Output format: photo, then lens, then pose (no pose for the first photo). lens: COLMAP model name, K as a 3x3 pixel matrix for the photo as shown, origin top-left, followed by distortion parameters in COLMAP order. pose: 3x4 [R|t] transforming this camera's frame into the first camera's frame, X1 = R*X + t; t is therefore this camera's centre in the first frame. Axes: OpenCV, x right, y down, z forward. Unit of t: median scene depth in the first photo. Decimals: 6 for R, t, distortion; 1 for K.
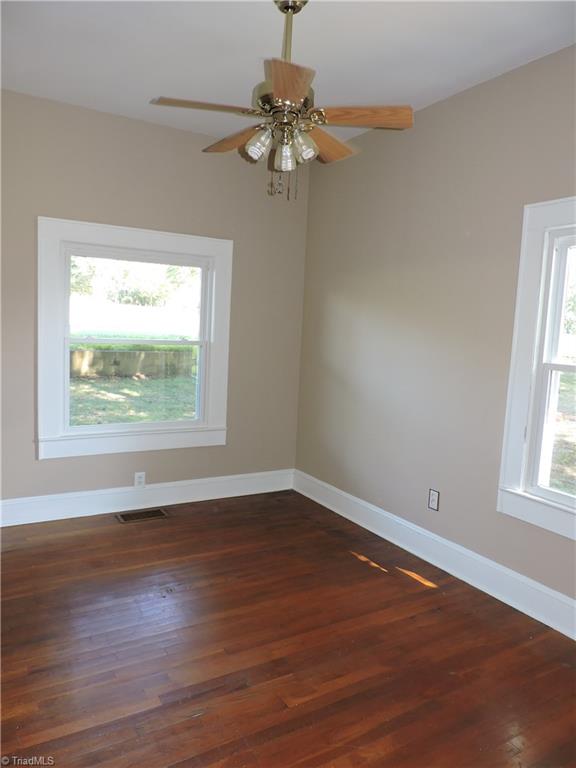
lens RADIAL K [[548.8, 0, 286.2], [0, 548.8, 384.1], [0, 0, 1]] dist [-0.024681, 0.009739]
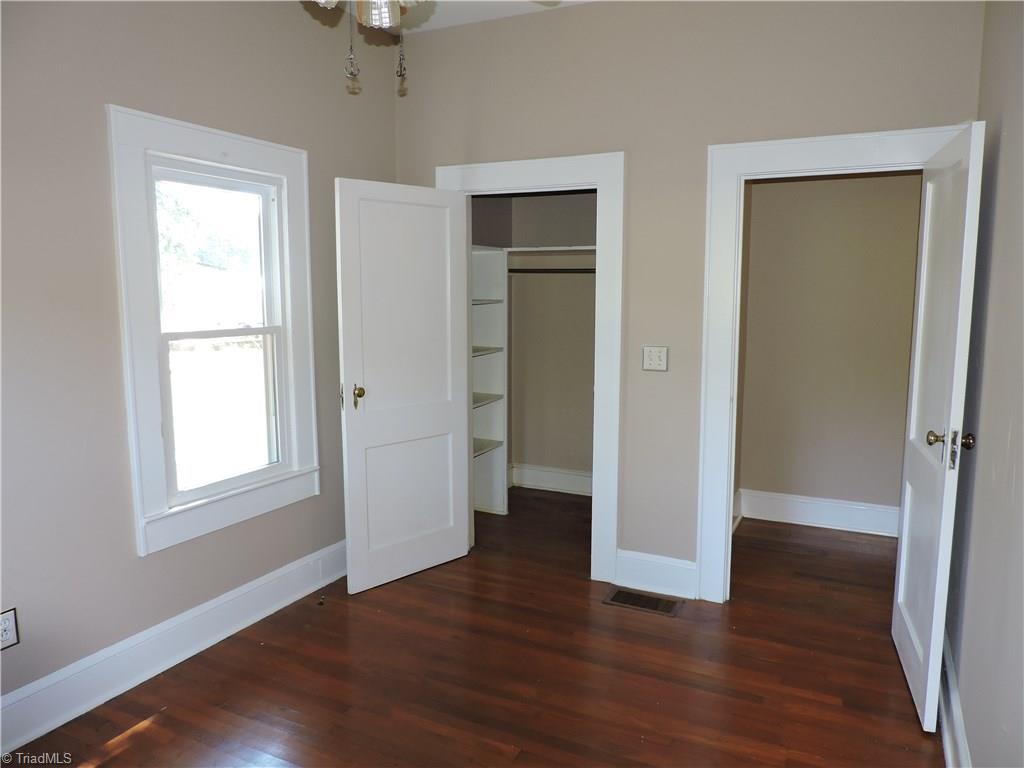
lens RADIAL K [[731.8, 0, 506.3], [0, 731.8, 382.2], [0, 0, 1]] dist [-0.024681, 0.009739]
pose [[-0.536461, -0.136769, 0.832769, -0.644137], [0.071114, 0.975945, 0.206095, -0.147884], [-0.840923, 0.169784, -0.513830, 1.151628]]
